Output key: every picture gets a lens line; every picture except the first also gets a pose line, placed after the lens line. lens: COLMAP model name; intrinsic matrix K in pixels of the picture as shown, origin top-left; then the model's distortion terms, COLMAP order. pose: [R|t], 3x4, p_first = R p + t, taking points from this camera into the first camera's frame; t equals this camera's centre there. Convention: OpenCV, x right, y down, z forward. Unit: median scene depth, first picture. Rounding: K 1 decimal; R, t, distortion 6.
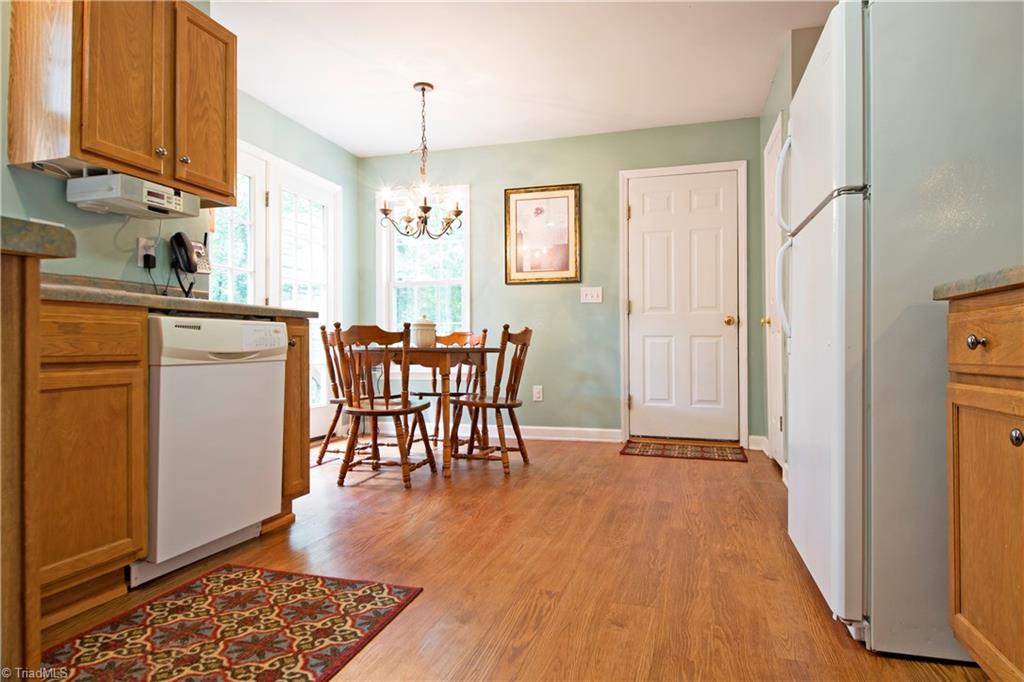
lens RADIAL K [[571.2, 0, 512.0], [0, 571.2, 341.0], [0, 0, 1]] dist [0.000541, 0.000111]
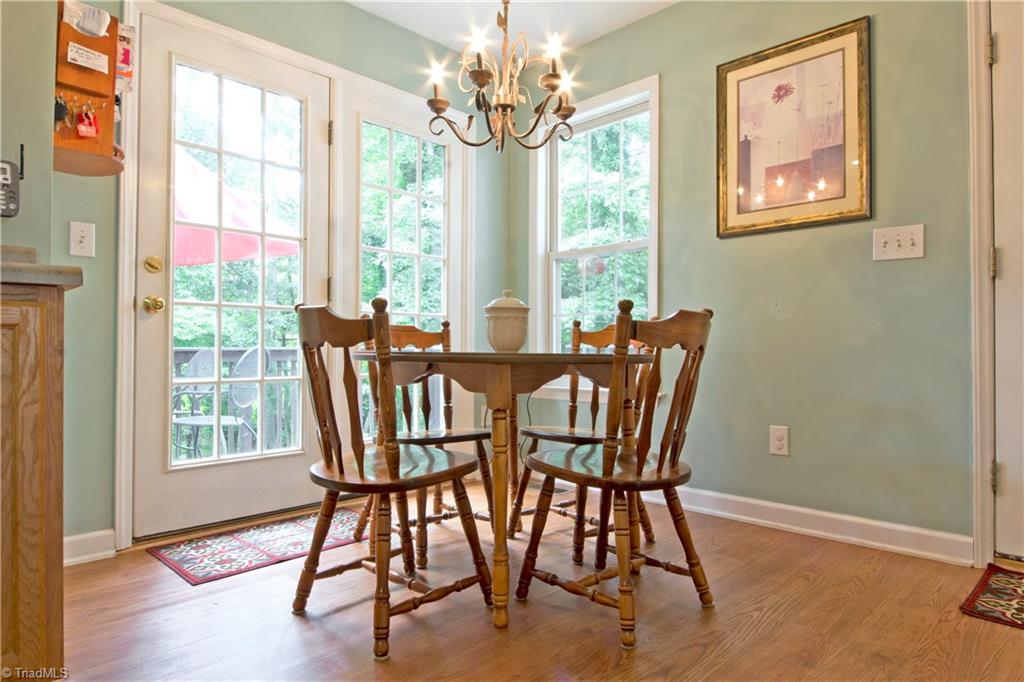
lens RADIAL K [[597.8, 0, 512.0], [0, 597.8, 341.0], [0, 0, 1]] dist [0.042504, -0.051548]
pose [[0.879673, 0.002788, -0.475572, 0.098080], [-0.002436, 0.999996, 0.001357, 0.001121], [0.475574, -0.000036, 0.879676, 0.417355]]
